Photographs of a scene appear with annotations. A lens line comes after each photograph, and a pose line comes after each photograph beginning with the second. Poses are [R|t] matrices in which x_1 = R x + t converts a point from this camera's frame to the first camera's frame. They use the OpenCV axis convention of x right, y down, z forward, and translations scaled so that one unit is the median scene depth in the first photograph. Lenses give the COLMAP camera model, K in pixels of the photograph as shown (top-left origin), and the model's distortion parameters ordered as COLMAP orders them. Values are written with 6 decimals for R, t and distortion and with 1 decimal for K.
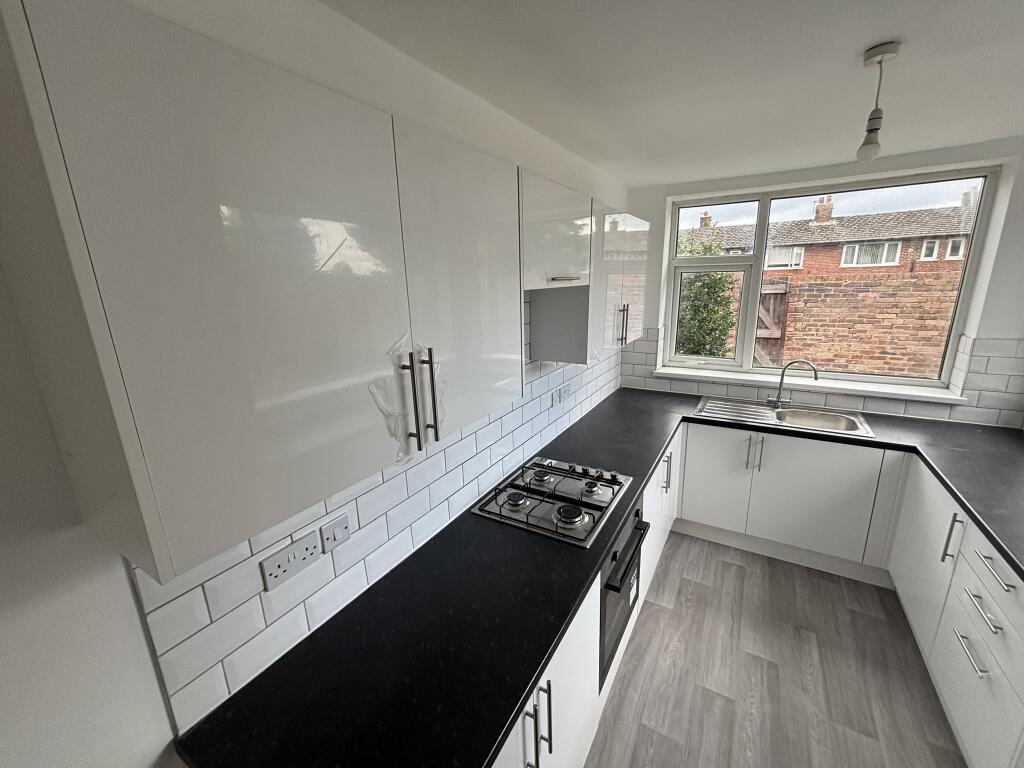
lens RADIAL K [[412.7, 0, 512.0], [0, 412.7, 384.0], [0, 0, 1]] dist [0.008118, -0.000201]
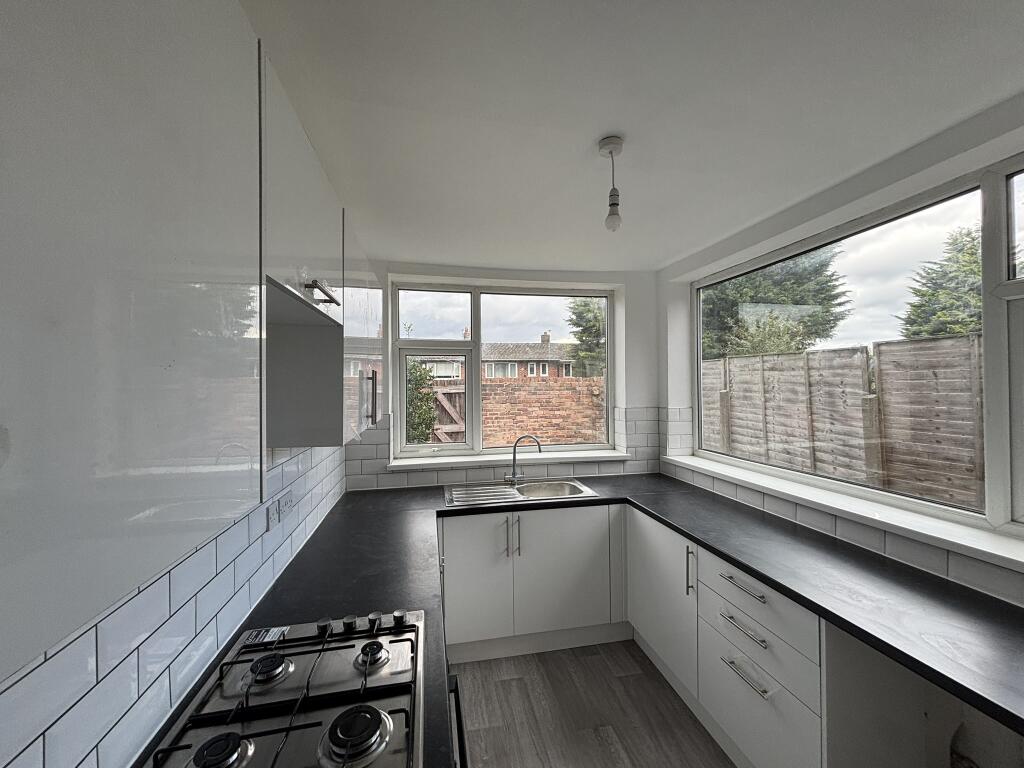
lens RADIAL K [[412.7, 0, 512.0], [0, 412.7, 384.0], [0, 0, 1]] dist [0.008118, -0.000201]
pose [[0.745488, 0.017604, 0.666287, -0.040169], [0.154980, 0.967674, -0.198969, 0.021114], [-0.648251, 0.251590, 0.718661, 0.252015]]
